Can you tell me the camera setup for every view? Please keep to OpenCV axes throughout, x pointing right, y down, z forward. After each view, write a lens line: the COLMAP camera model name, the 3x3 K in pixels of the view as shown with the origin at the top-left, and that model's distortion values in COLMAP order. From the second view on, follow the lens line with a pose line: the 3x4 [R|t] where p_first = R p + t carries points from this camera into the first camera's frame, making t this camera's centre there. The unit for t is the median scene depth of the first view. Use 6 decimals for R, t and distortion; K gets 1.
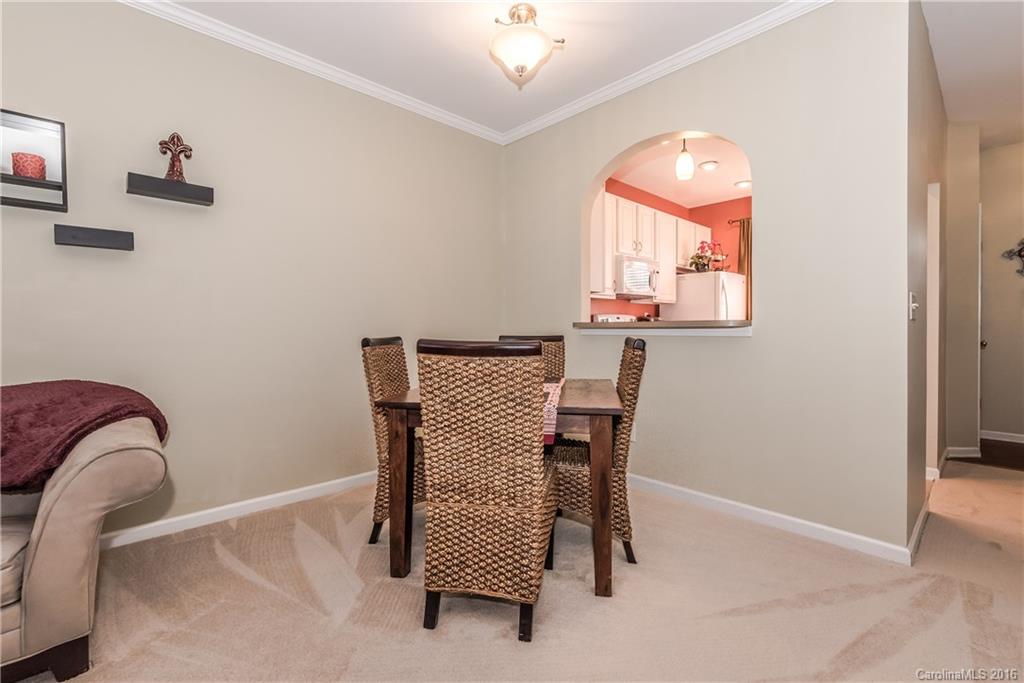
lens RADIAL K [[447.3, 0, 509.3], [0, 447.3, 327.4], [0, 0, 1]] dist [0.003893, 0.000235]
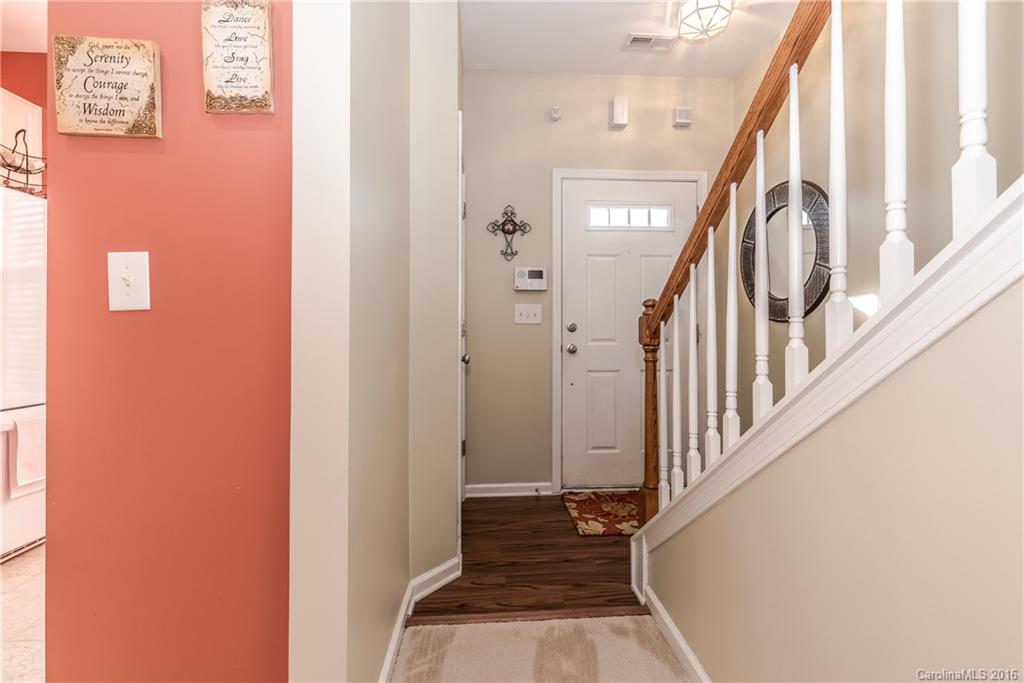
lens RADIAL K [[447.3, 0, 509.3], [0, 447.3, 327.4], [0, 0, 1]] dist [0.003893, 0.000235]
pose [[0.638401, 0.007599, 0.769666, 0.765633], [0.003835, 0.999907, -0.013053, 0.002518], [-0.769694, 0.011284, 0.638313, 0.695848]]
